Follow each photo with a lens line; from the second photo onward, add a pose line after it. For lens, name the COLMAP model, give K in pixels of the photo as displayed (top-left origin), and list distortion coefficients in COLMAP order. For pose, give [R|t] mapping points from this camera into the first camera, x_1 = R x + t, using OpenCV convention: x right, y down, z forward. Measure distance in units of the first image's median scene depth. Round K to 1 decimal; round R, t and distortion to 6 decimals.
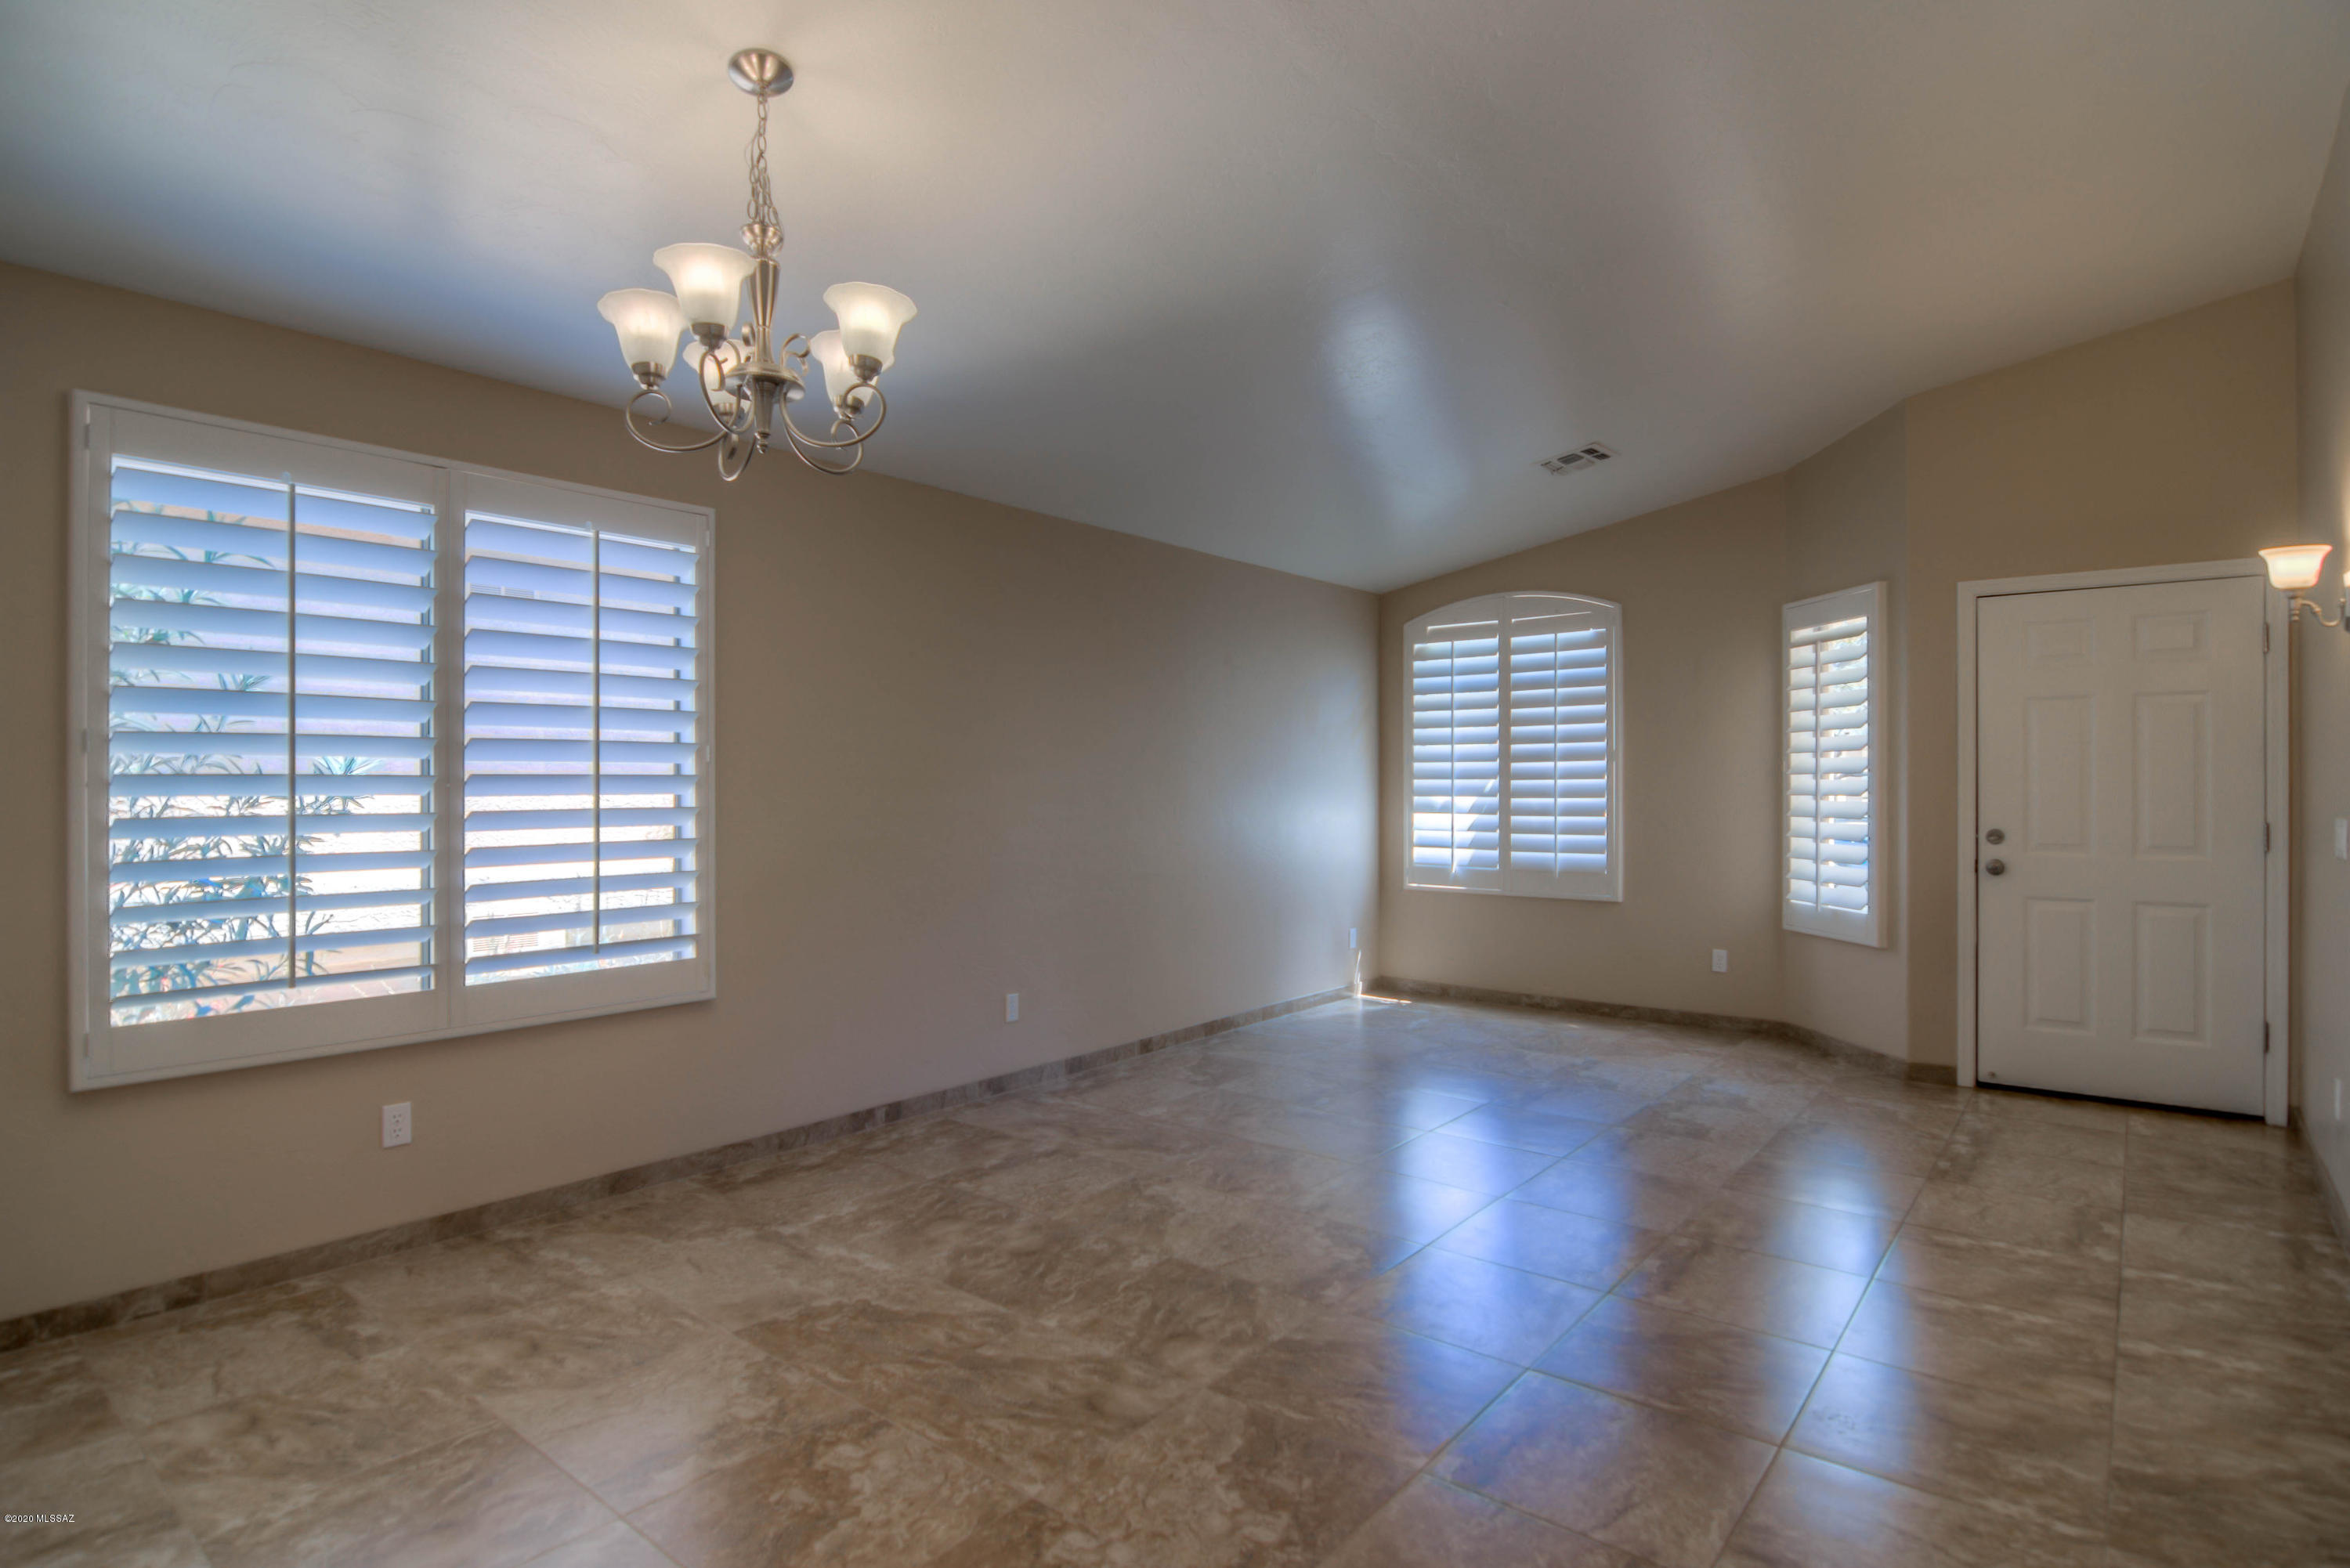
lens RADIAL K [[1200.4, 0, 1175.0], [0, 1200.4, 784.0], [0, 0, 1]] dist [-0.014395, -0.001718]
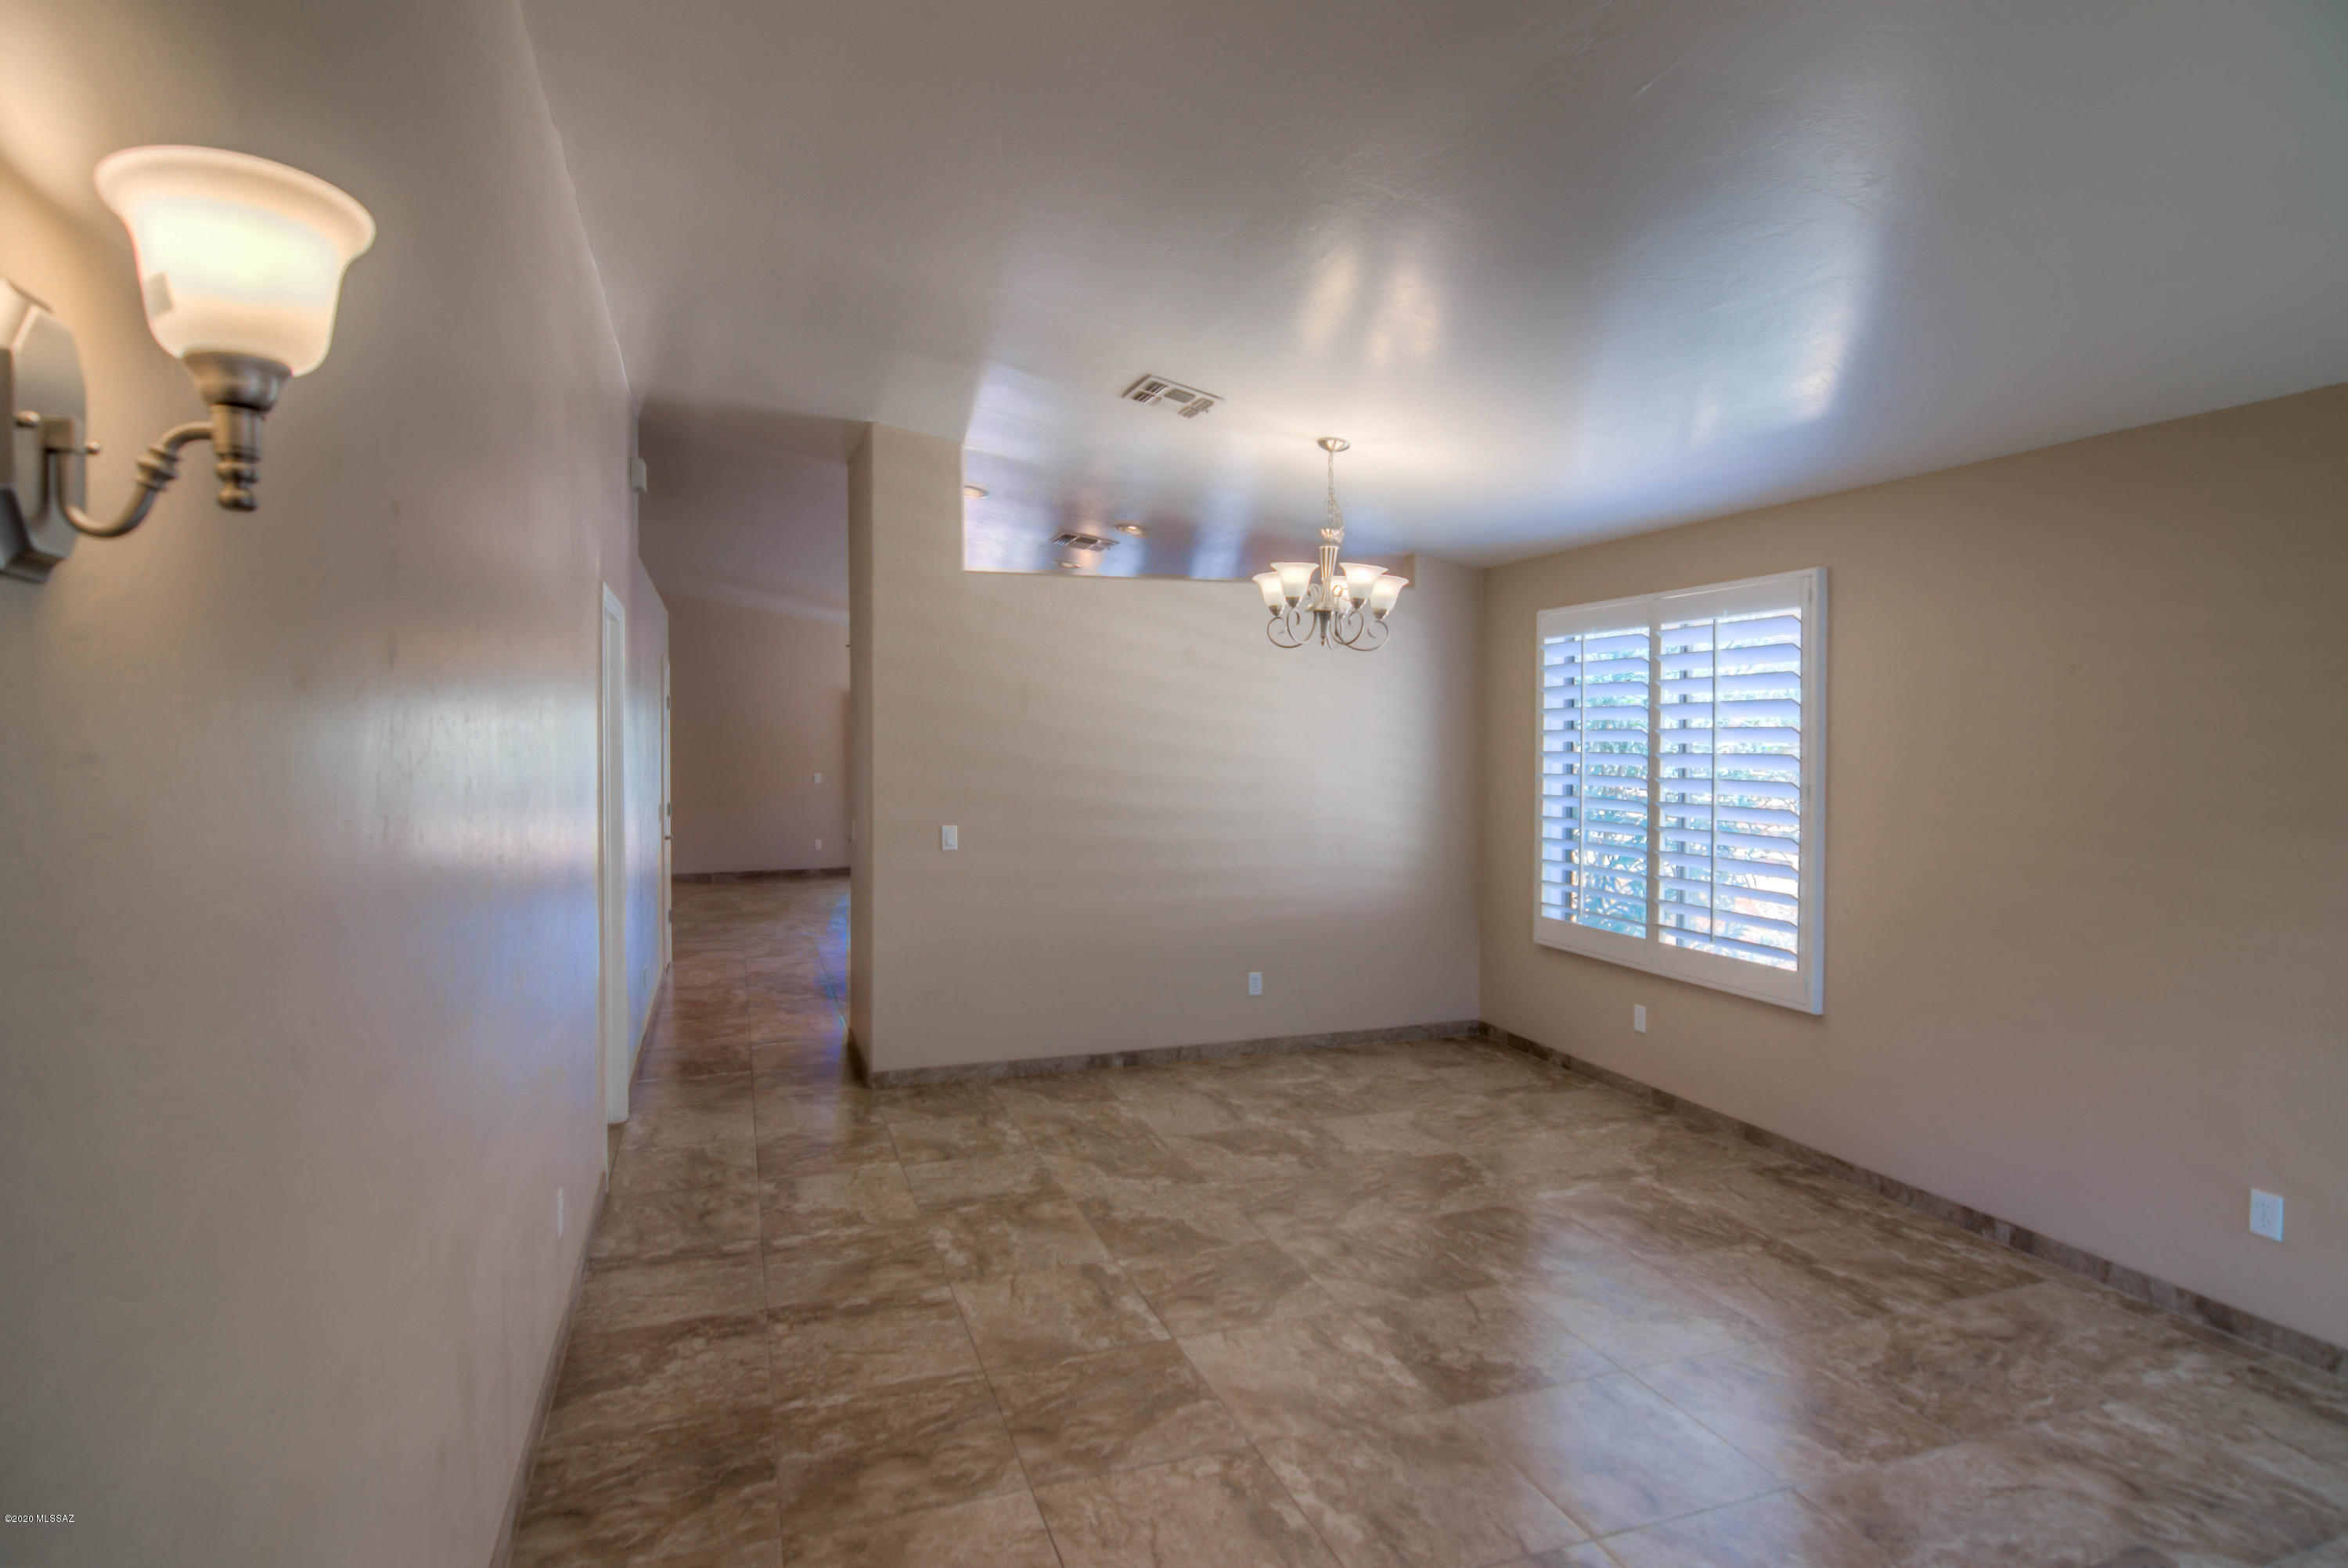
lens RADIAL K [[1227.7, 0, 1163.8], [0, 1227.7, 752.7], [0, 0, 1]] dist [-0.001923, -0.000983]
pose [[-0.519666, 0.012316, -0.854281, 1.080582], [0.000383, 0.999899, 0.014183, -0.095468], [0.854369, 0.007043, -0.519619, 1.302810]]
